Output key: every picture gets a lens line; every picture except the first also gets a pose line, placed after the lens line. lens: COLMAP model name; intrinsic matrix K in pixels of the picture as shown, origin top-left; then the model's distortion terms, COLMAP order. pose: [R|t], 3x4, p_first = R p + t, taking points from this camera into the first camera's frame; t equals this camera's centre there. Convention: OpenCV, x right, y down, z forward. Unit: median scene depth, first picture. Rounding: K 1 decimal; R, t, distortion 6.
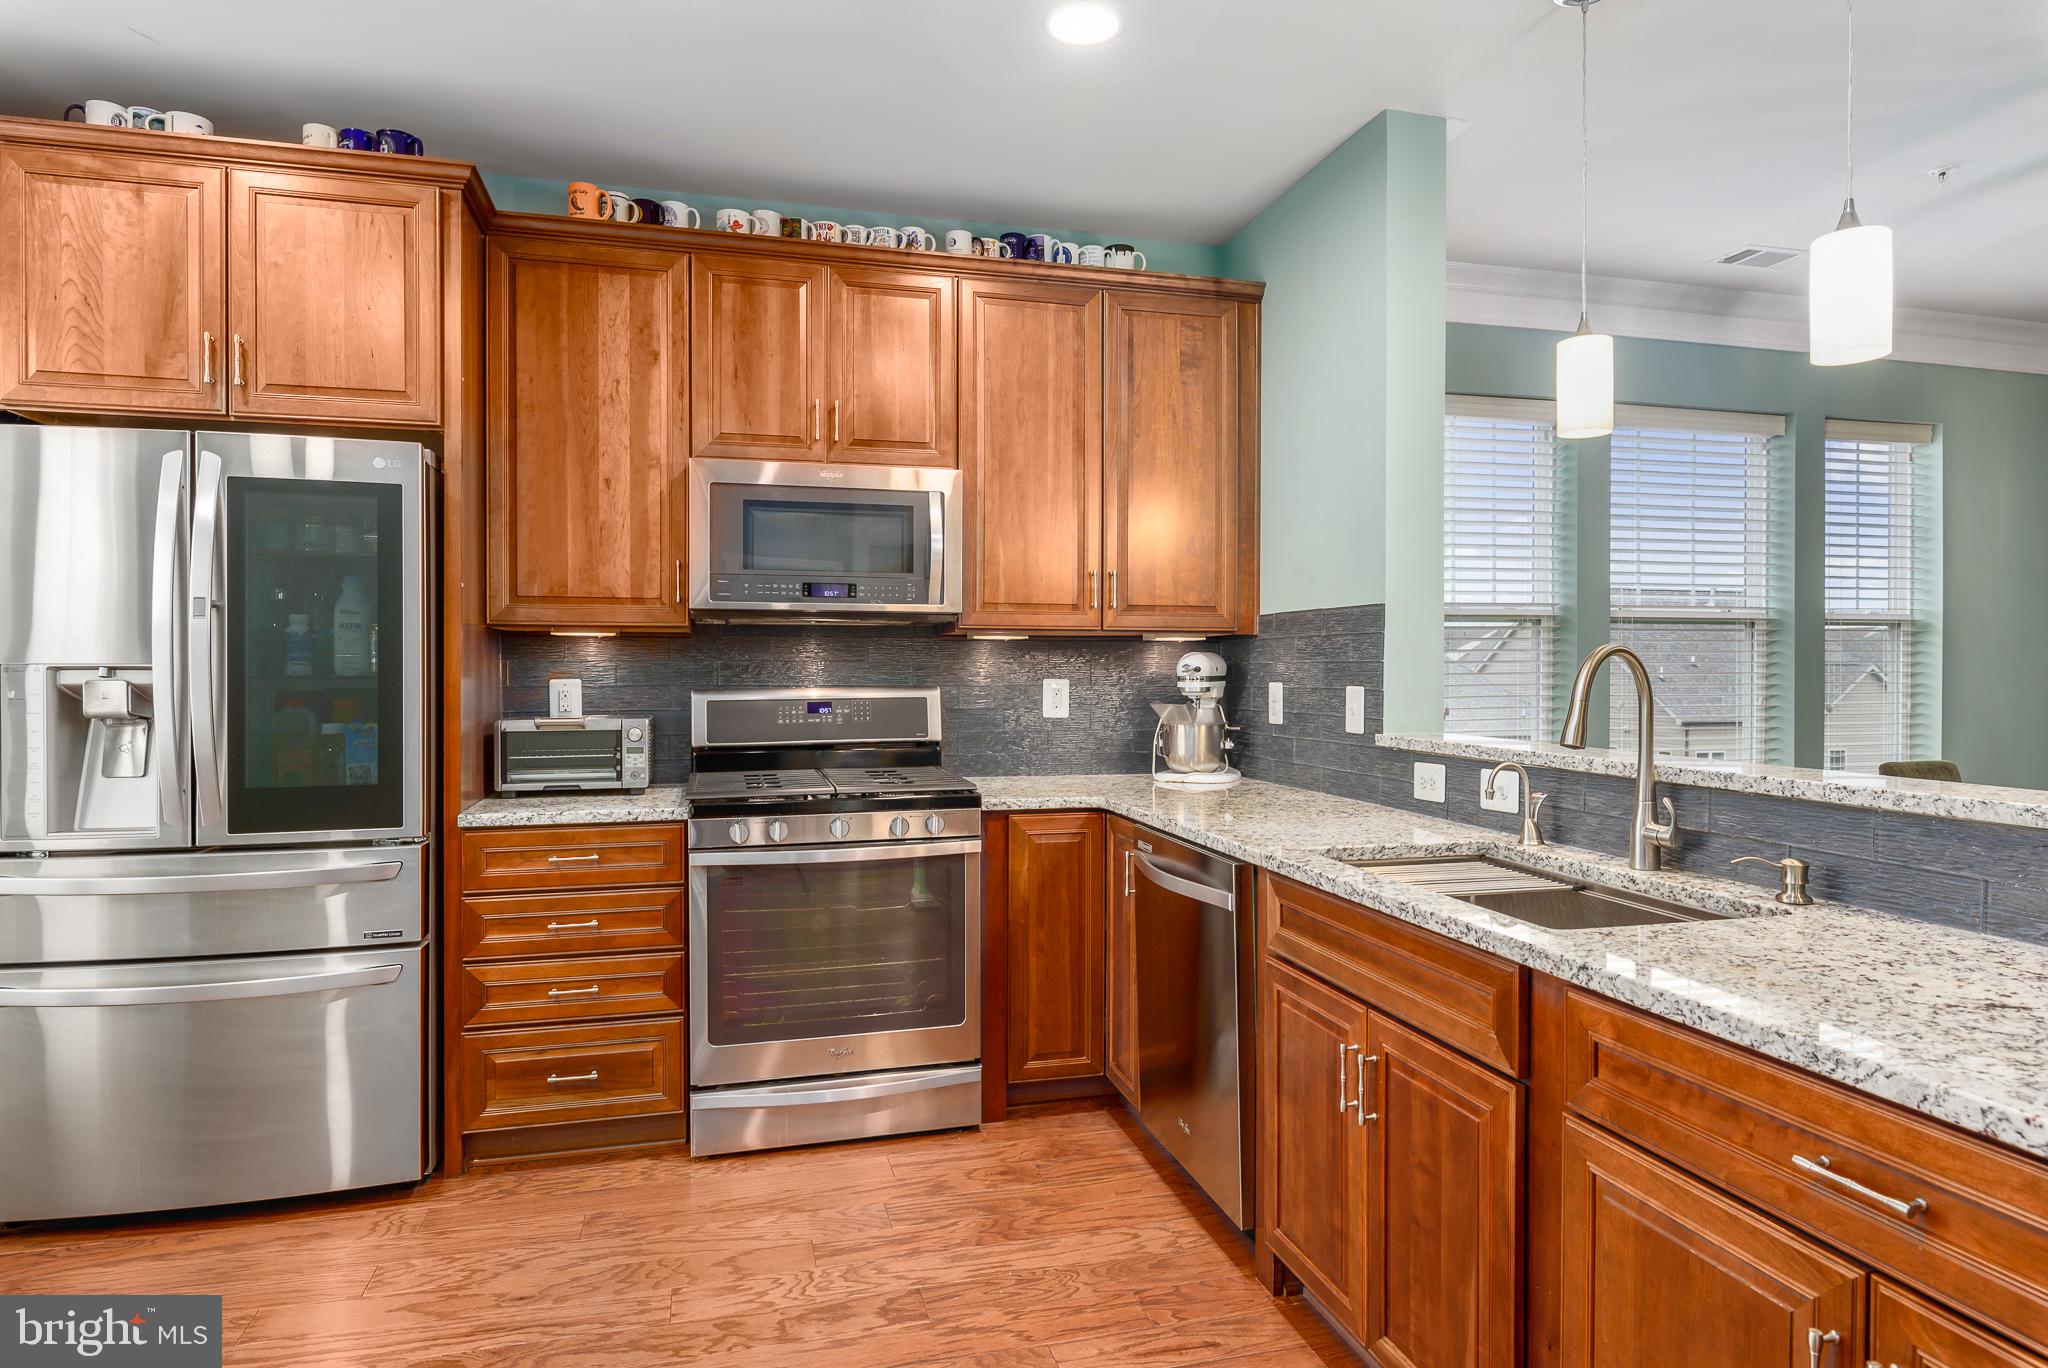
lens RADIAL K [[1153.7, 0, 1027.5], [0, 1153.7, 679.5], [0, 0, 1]] dist [-0.001038, -0.000509]
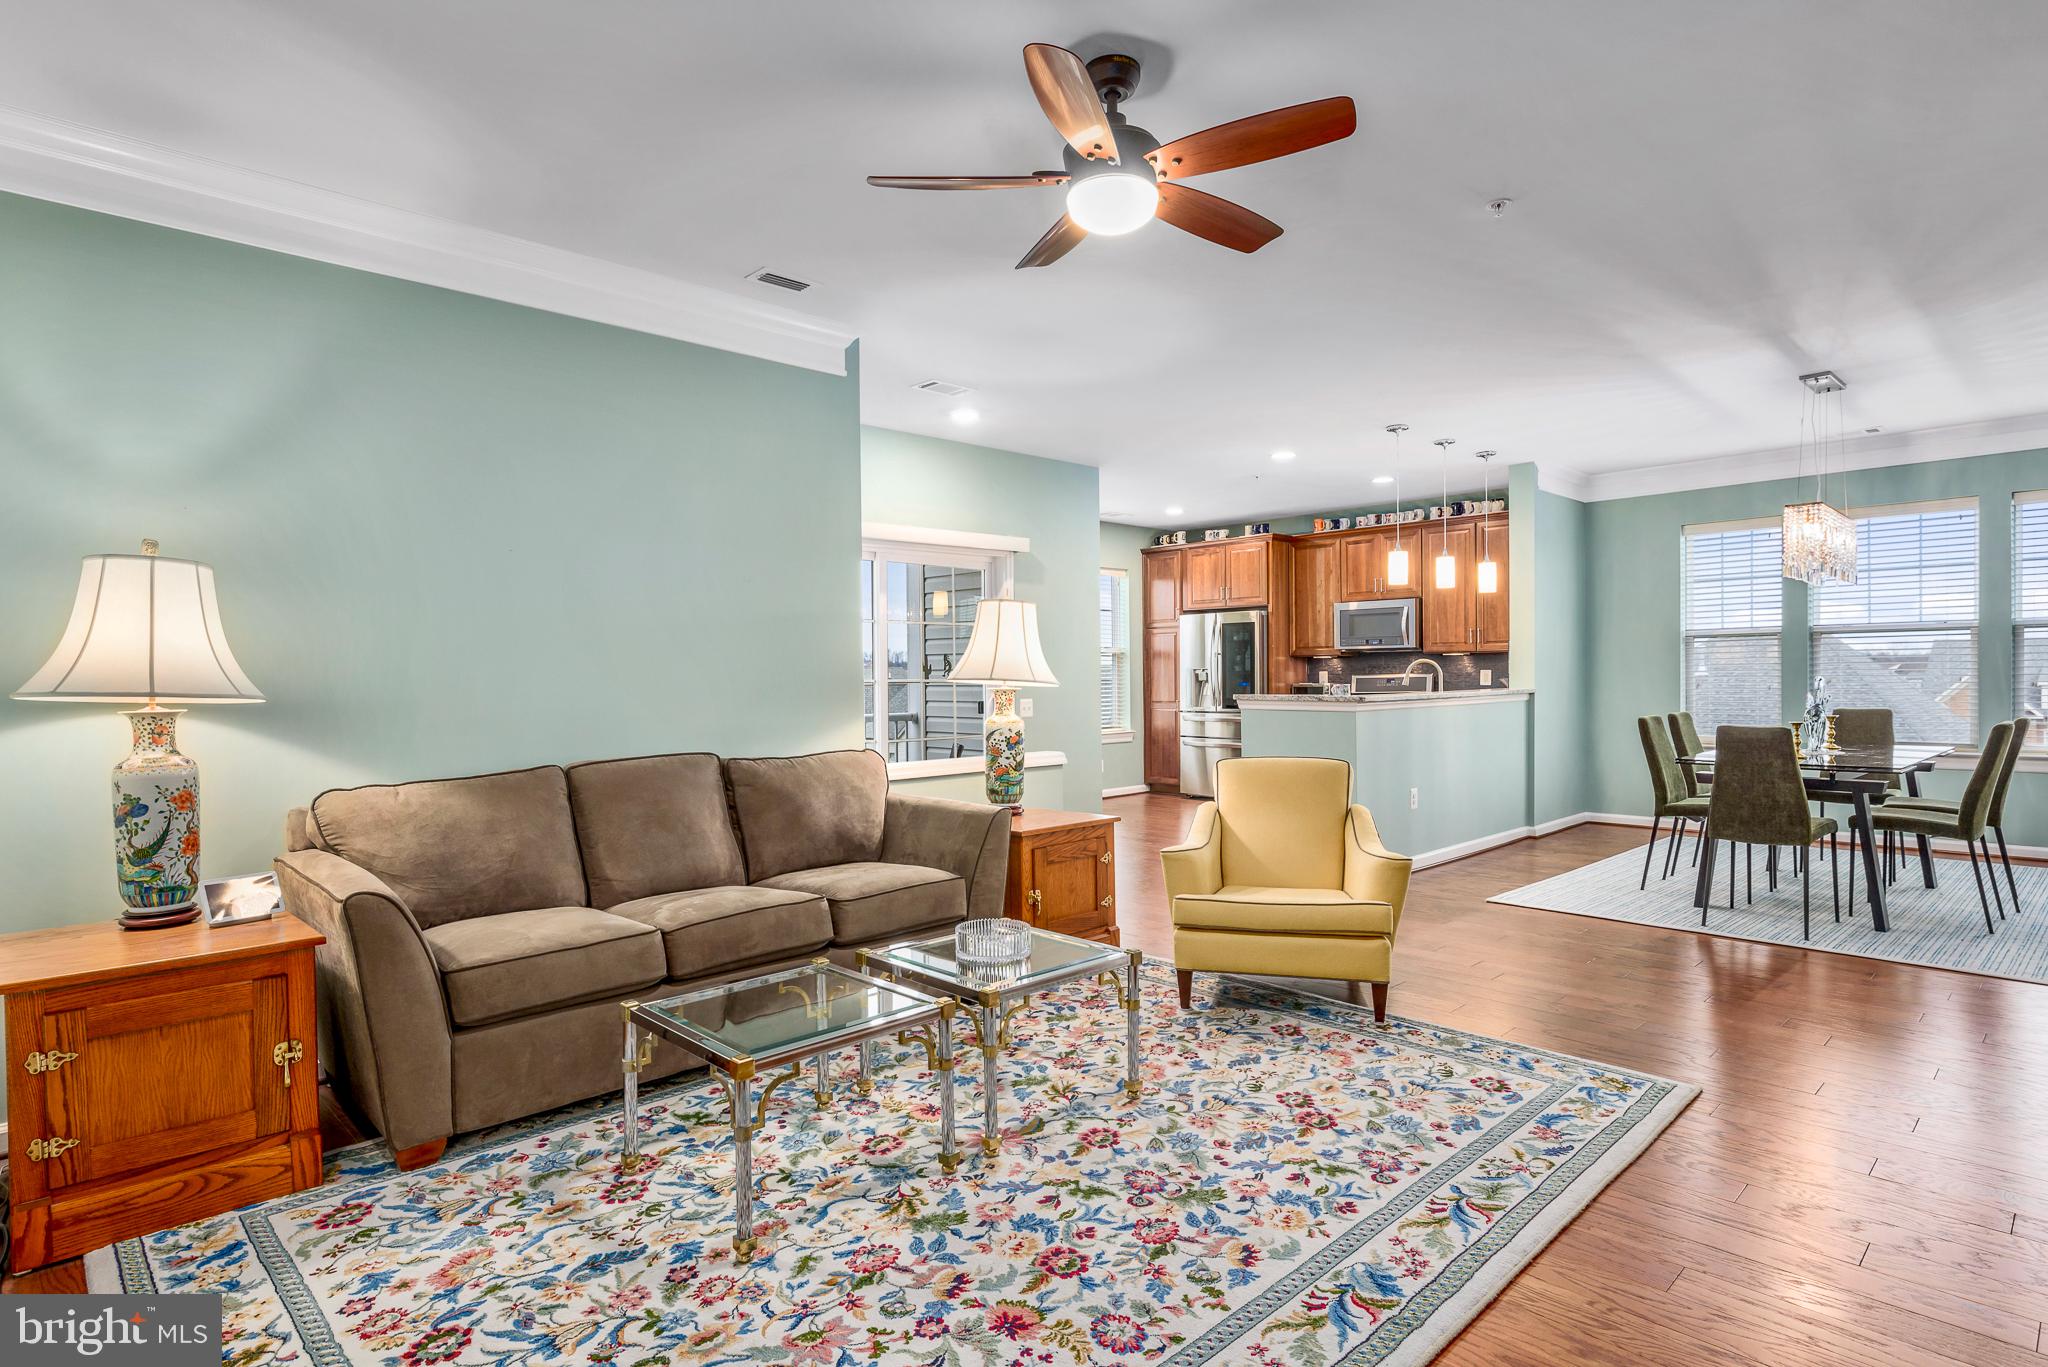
lens RADIAL K [[1075.4, 0, 1016.6], [0, 1075.4, 676.7], [0, 0, 1]] dist [0.001854, -0.000110]
pose [[0.480356, -0.005416, -0.877057, 1.988421], [0.003225, 0.999985, -0.004409, 0.027914], [0.877068, -0.000711, 0.480366, -1.287484]]
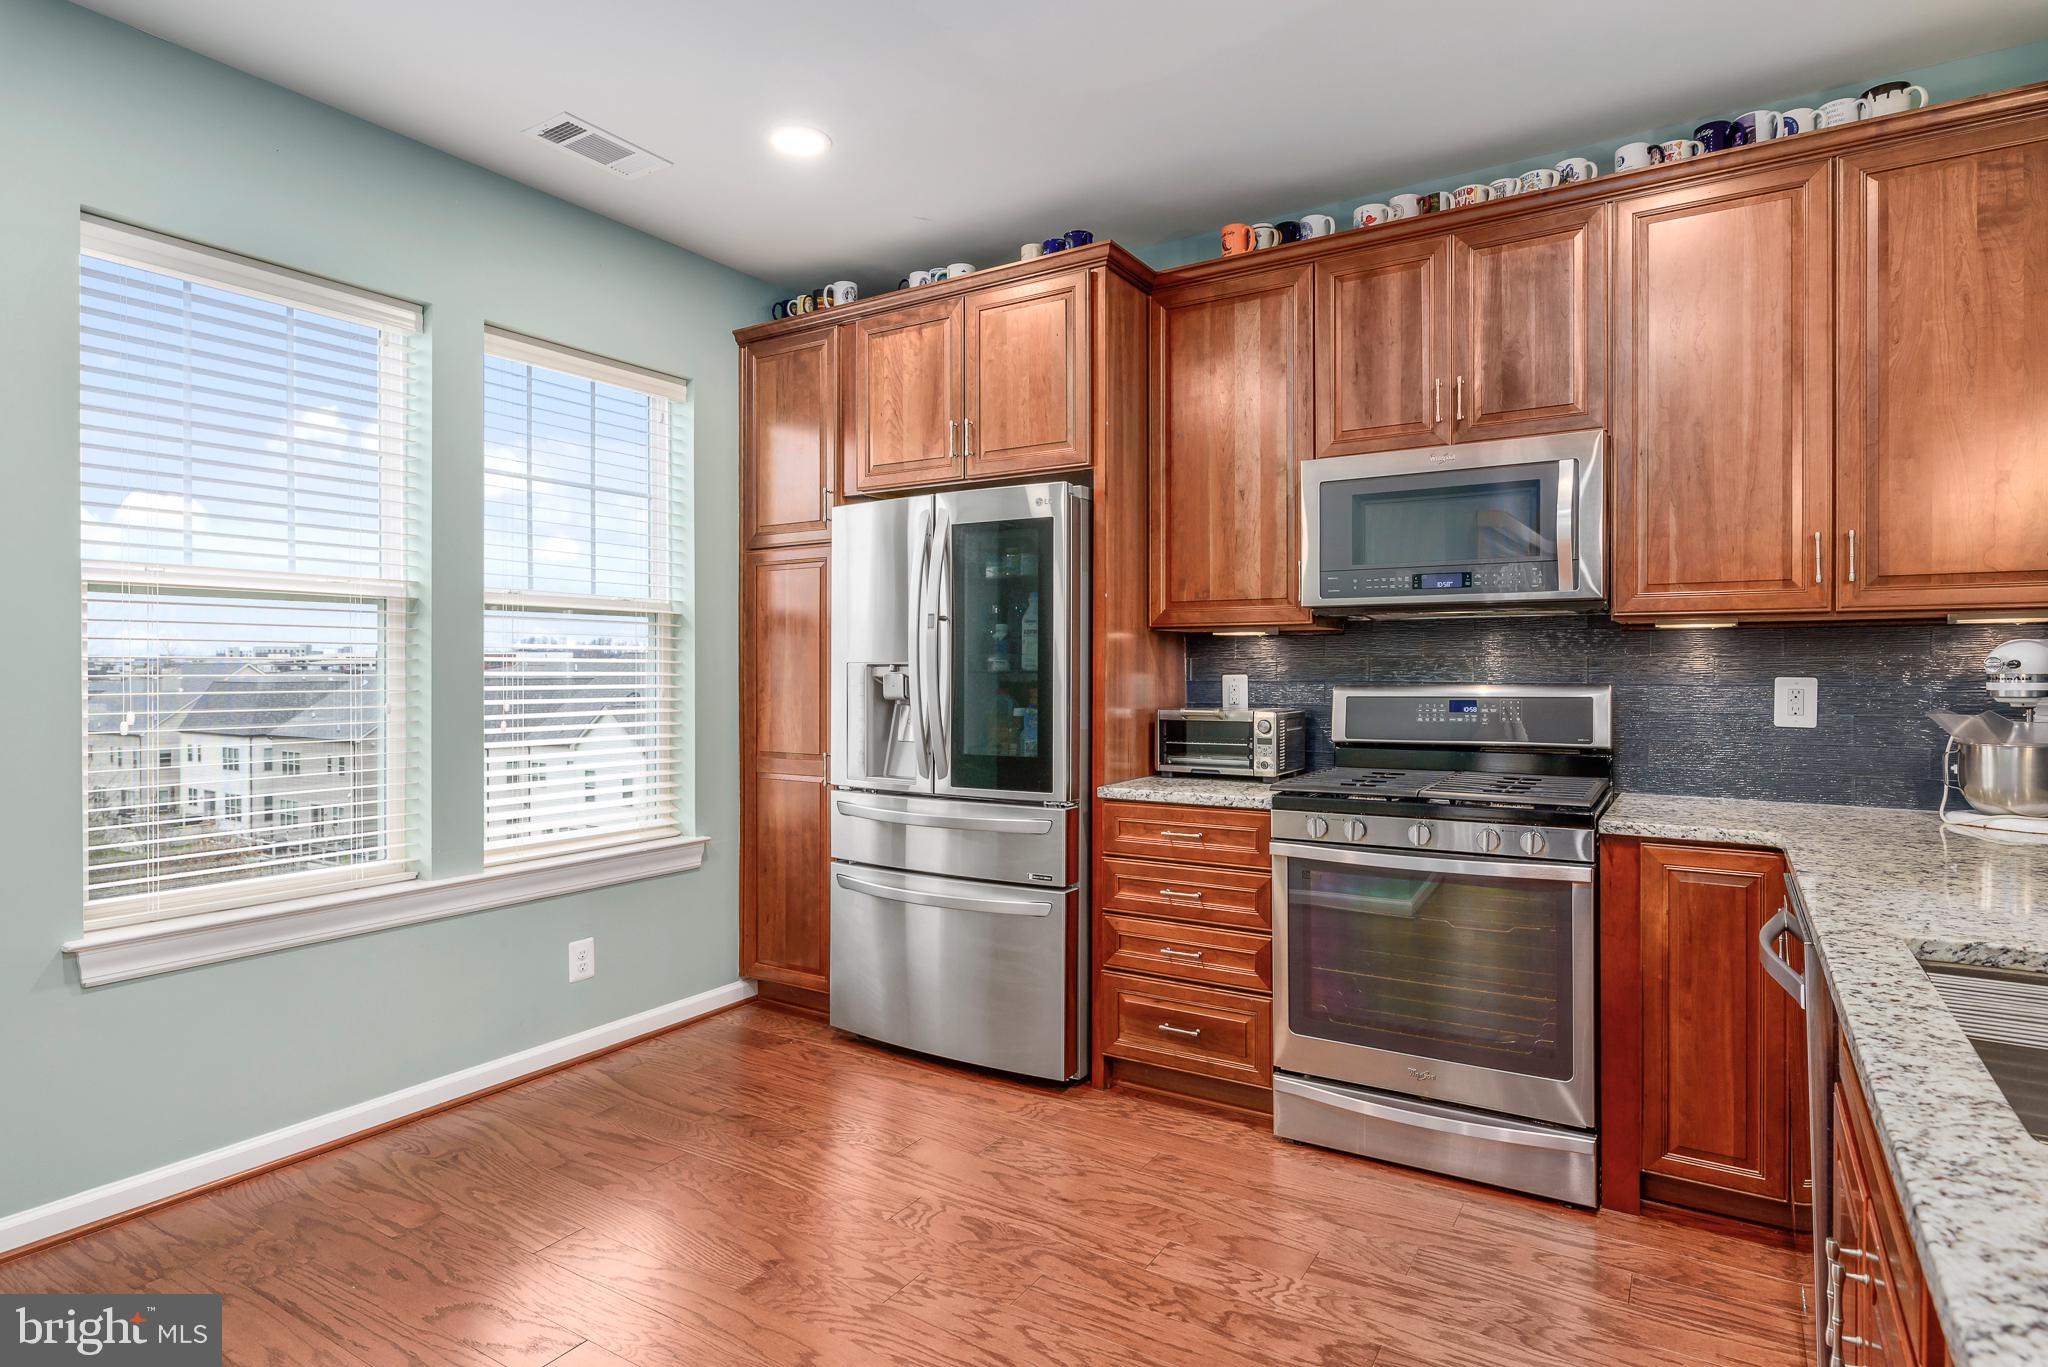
lens RADIAL K [[1095.0, 0, 1034.2], [0, 1095.0, 670.0], [0, 0, 1]] dist [0.001314, -0.000891]
pose [[0.679907, 0.001568, -0.733296, 0.268054], [-0.004434, 0.999988, -0.001974, -0.001887], [0.733285, 0.004593, 0.679906, 0.159073]]
